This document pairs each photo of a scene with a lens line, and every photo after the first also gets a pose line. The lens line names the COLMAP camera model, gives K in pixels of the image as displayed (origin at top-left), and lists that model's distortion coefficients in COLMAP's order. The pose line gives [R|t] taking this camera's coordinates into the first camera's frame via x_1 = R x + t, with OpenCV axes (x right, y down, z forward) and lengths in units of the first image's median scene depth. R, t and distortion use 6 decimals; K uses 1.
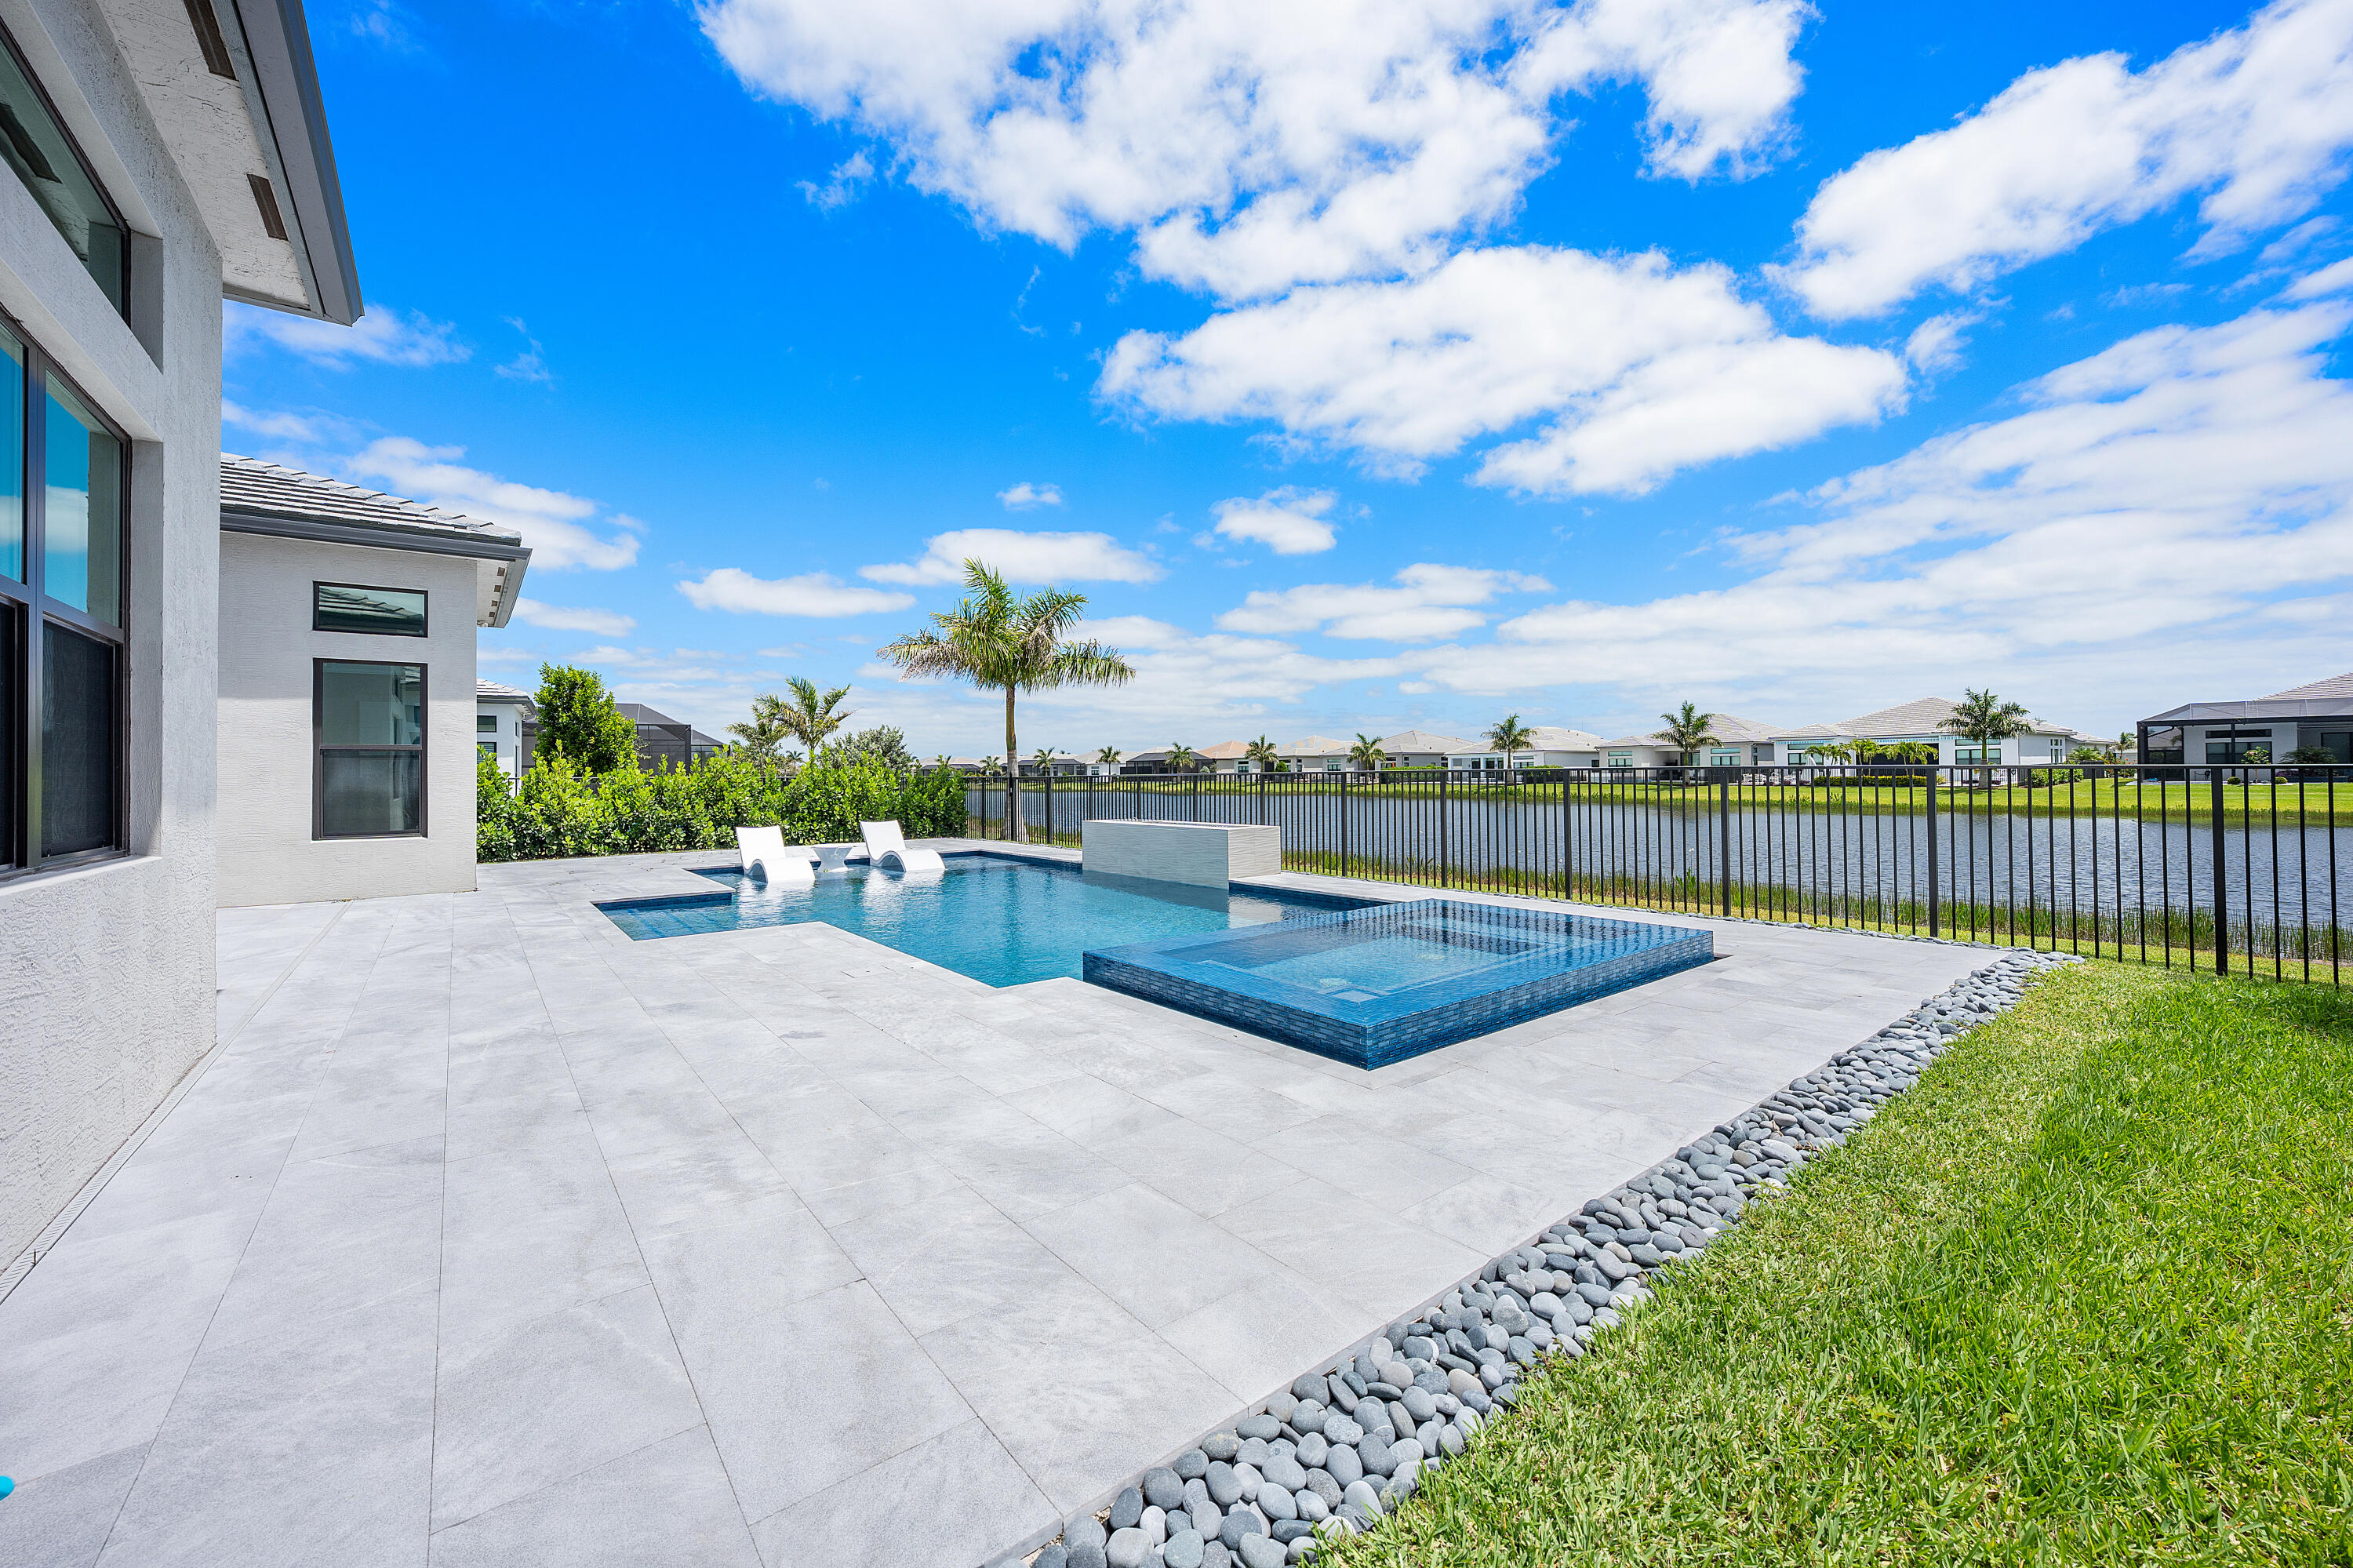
lens RADIAL K [[989.4, 0, 1172.9], [0, 989.4, 771.6], [0, 0, 1]] dist [-0.000576, -0.000222]
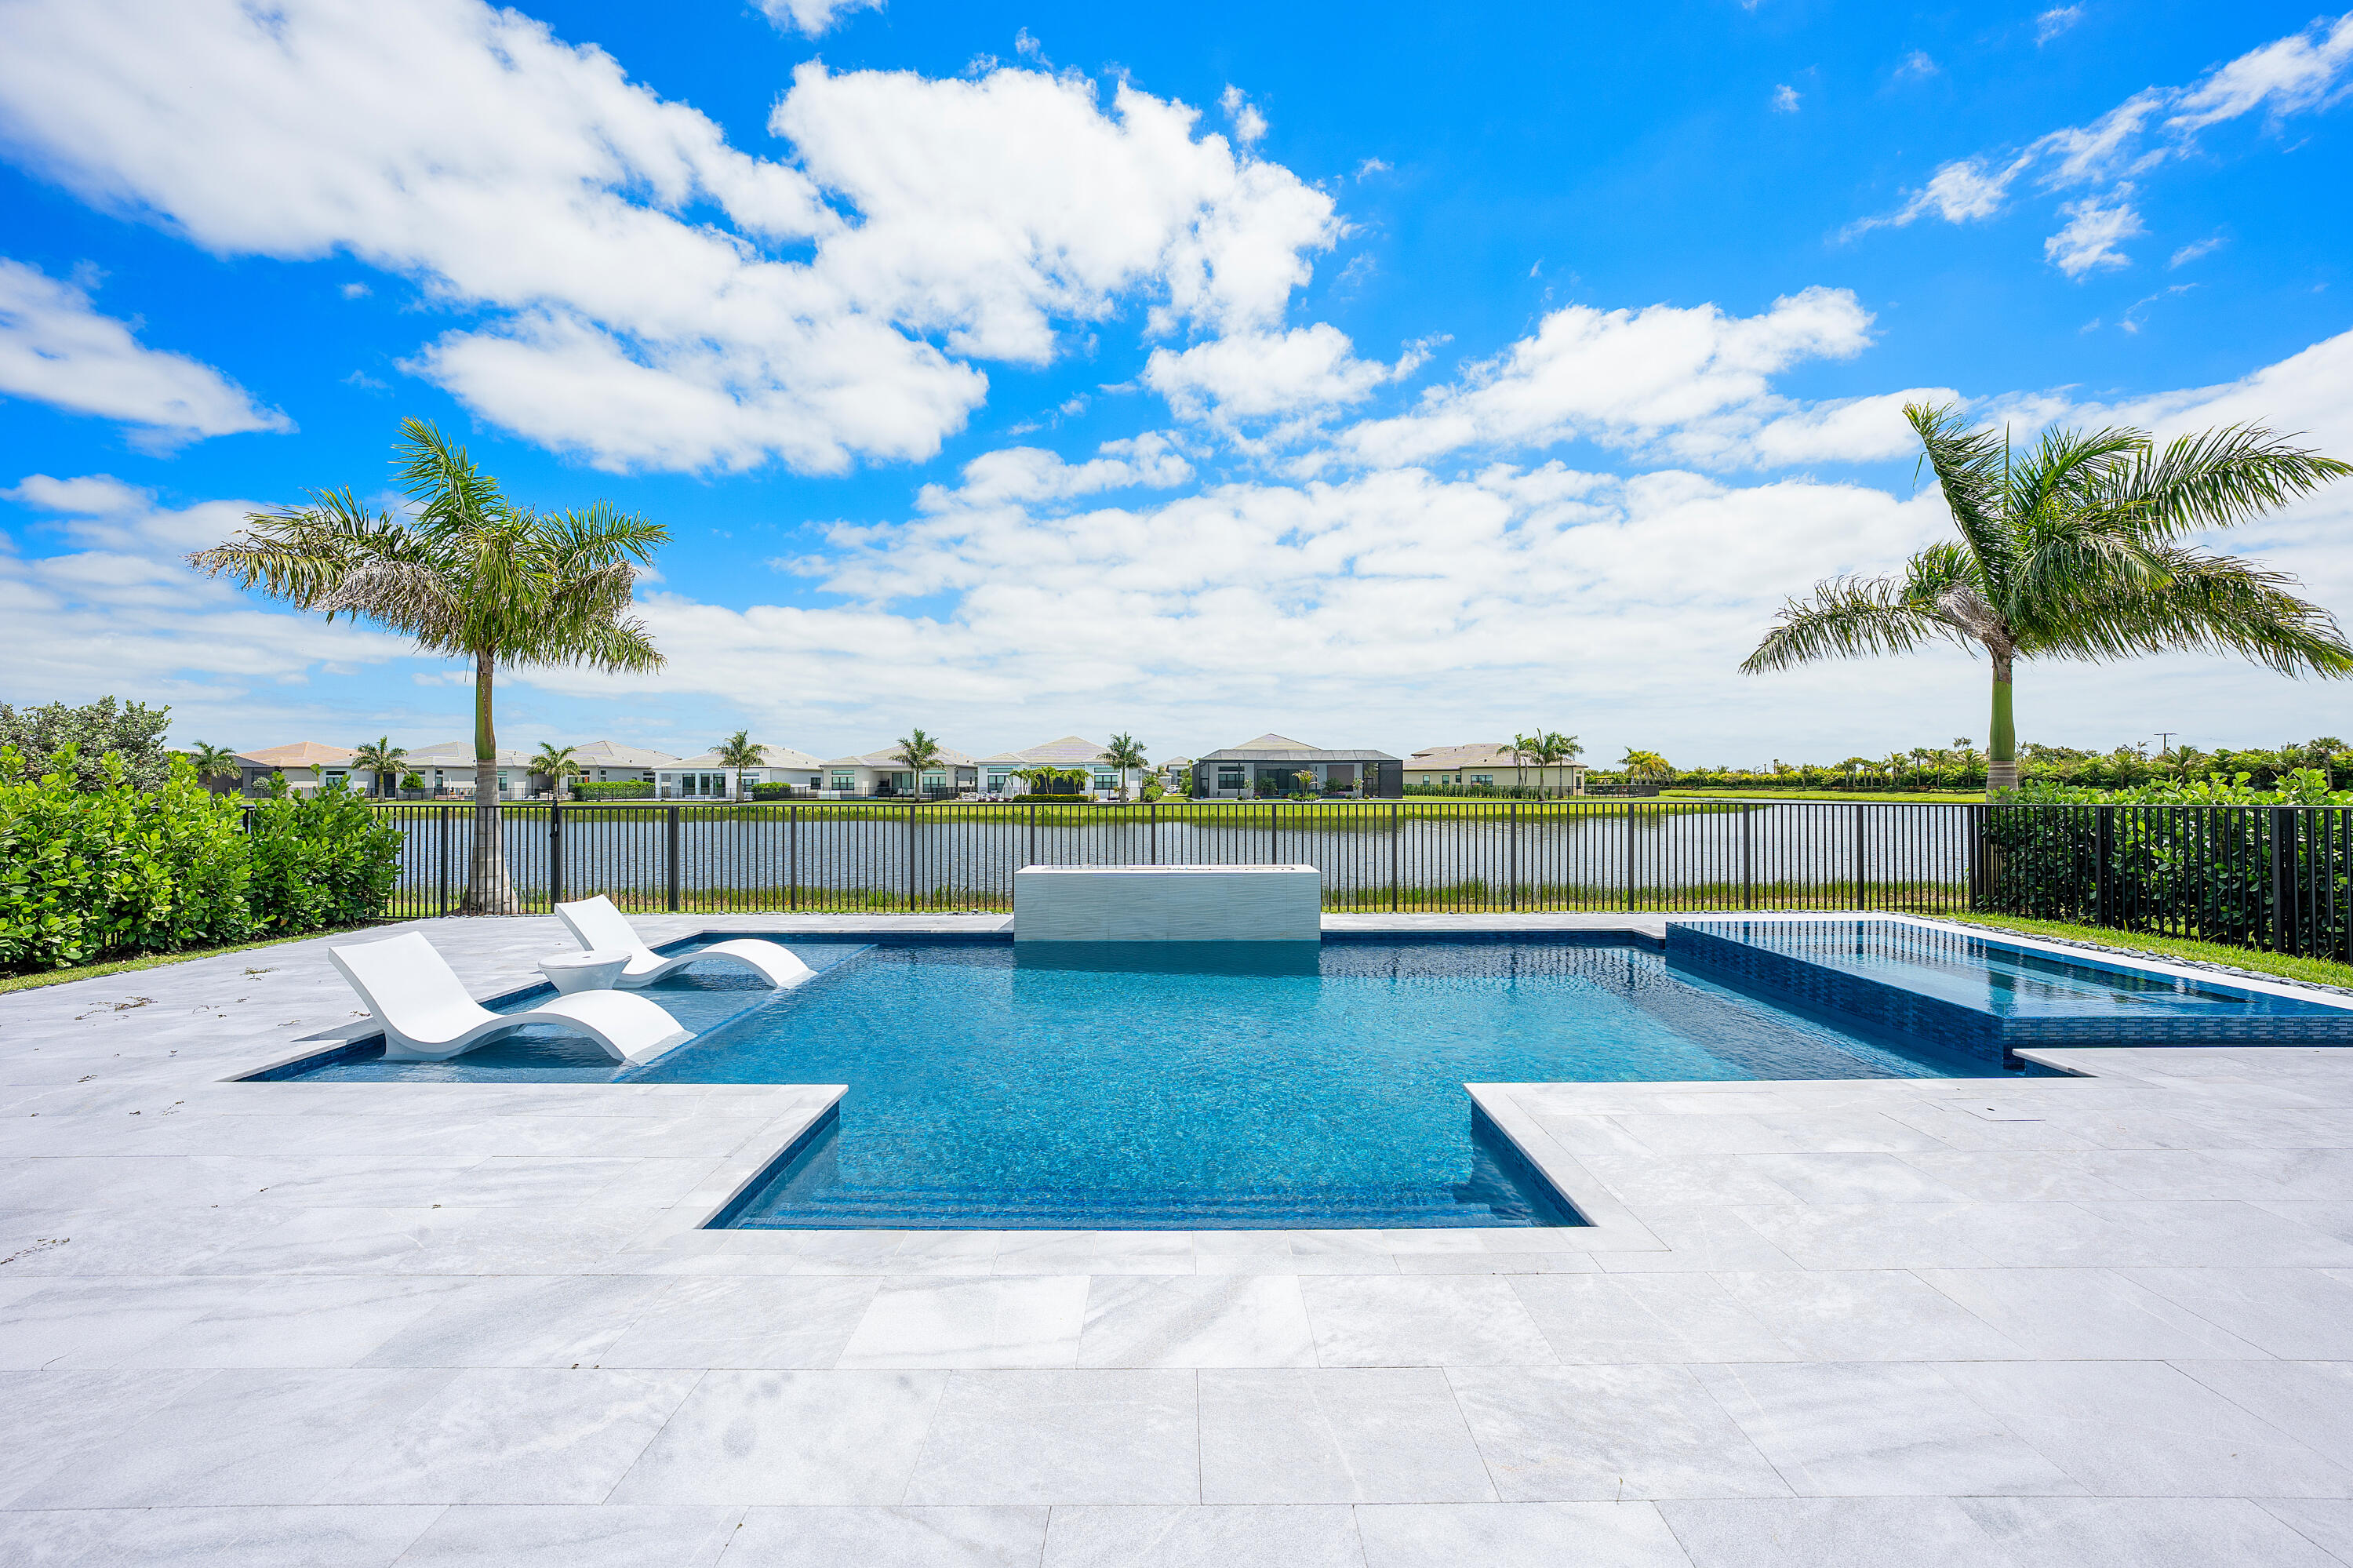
lens RADIAL K [[879.3, 0, 1180.8], [0, 879.3, 826.1], [0, 0, 1]] dist [-0.009905, 0.000467]
pose [[0.579119, -0.026982, 0.814796, -0.127771], [-0.007306, 0.999240, 0.038283, 0.000871], [-0.815210, -0.028123, 0.578482, 0.160576]]
